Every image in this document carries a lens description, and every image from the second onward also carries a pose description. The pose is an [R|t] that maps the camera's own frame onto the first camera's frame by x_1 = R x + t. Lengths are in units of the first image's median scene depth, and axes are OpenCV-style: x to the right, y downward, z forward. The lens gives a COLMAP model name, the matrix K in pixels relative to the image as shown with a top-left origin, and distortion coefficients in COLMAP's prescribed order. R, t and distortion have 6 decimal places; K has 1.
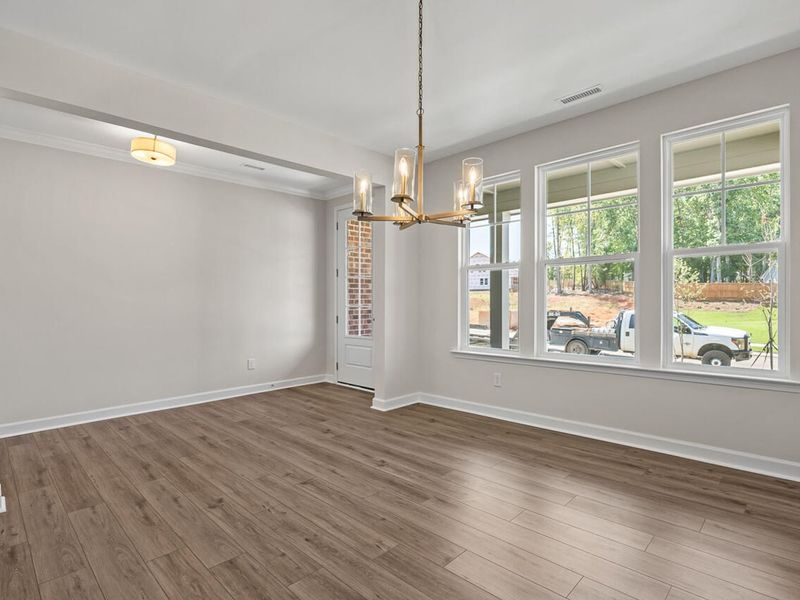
lens RADIAL K [[417.6, 0, 403.0], [0, 417.6, 298.9], [0, 0, 1]] dist [-0.009727, -0.000644]
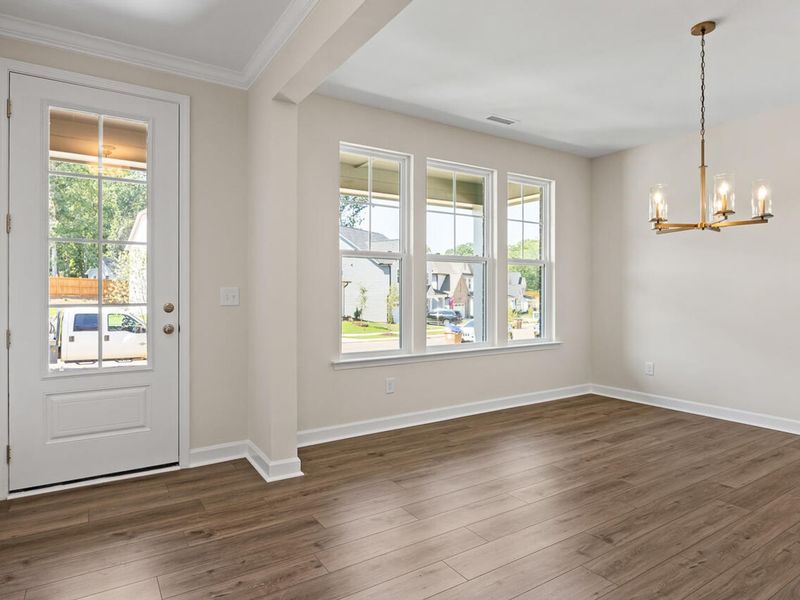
lens RADIAL K [[483.6, 0, 390.1], [0, 483.6, 288.3], [0, 0, 1]] dist [-0.004022, -0.000934]
pose [[0.234963, 0.019228, 0.971814, -1.148376], [-0.004721, 0.999815, -0.018641, 0.017958], [-0.971993, -0.000208, 0.235010, 1.163328]]
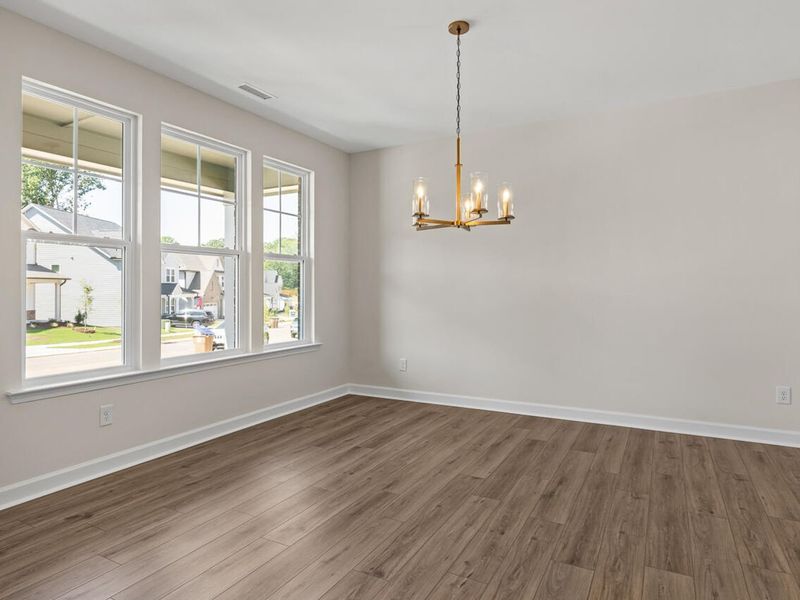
lens RADIAL K [[491.2, 0, 395.9], [0, 491.2, 286.7], [0, 0, 1]] dist [-0.003391, -0.000379]
pose [[-0.260733, 0.019263, 0.965219, -0.969912], [0.005333, 0.999814, -0.018513, 0.016007], [-0.965396, 0.000320, -0.260787, 1.161486]]
